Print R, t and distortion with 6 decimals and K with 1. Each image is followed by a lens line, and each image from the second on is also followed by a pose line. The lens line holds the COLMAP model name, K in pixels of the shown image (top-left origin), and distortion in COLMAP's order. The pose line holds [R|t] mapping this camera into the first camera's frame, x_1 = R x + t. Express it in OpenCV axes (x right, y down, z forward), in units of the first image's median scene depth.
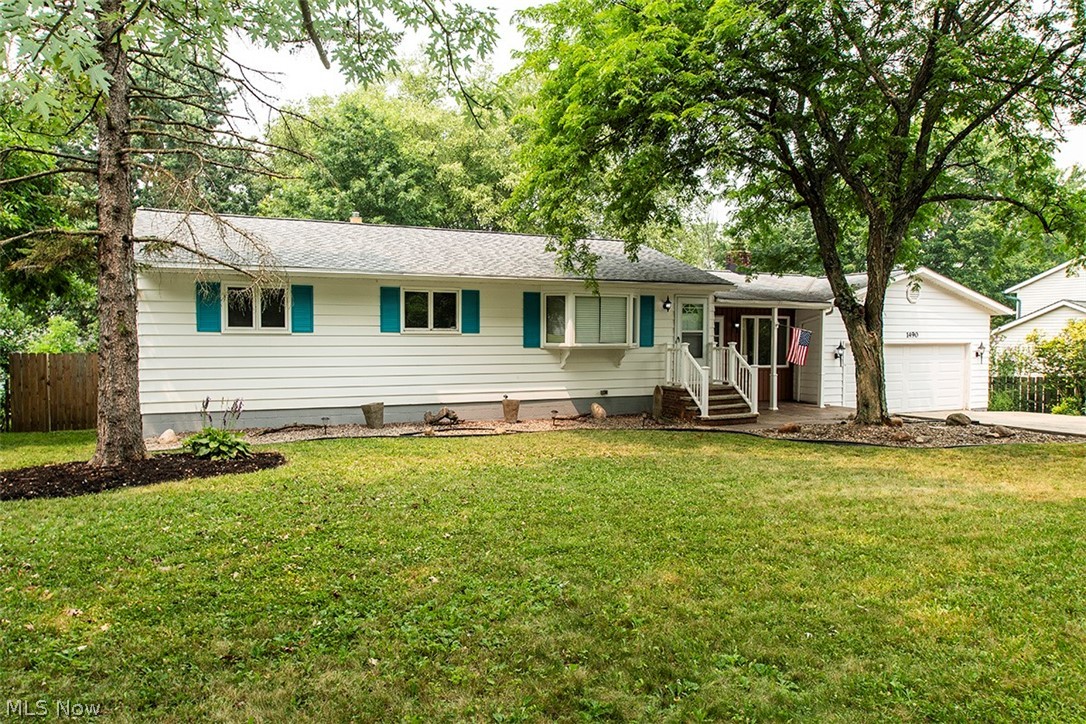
lens RADIAL K [[781.8, 0, 544.4], [0, 781.8, 356.9], [0, 0, 1]] dist [0.009230, -0.012850]
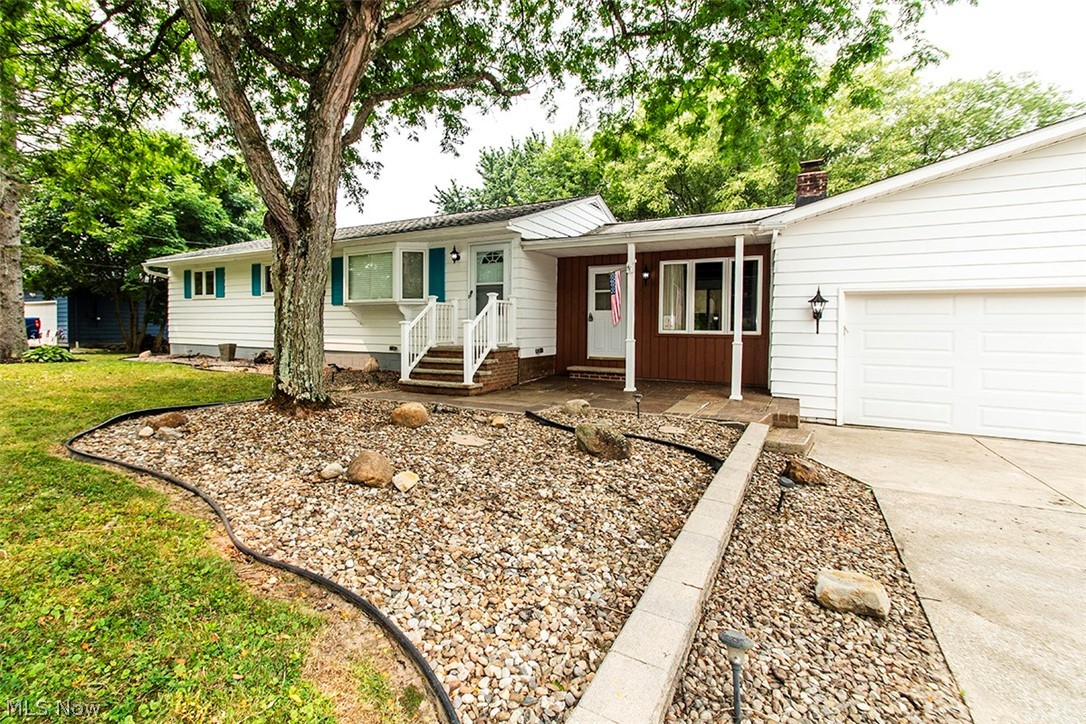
lens RADIAL K [[488.0, 0, 534.5], [0, 488.0, 332.8], [0, 0, 1]] dist [0.009002, -0.000198]
pose [[0.548255, 0.012585, -0.836217, 1.323614], [-0.022680, 0.999743, 0.000176, 0.039260], [0.836004, 0.018869, 0.548399, 1.498078]]
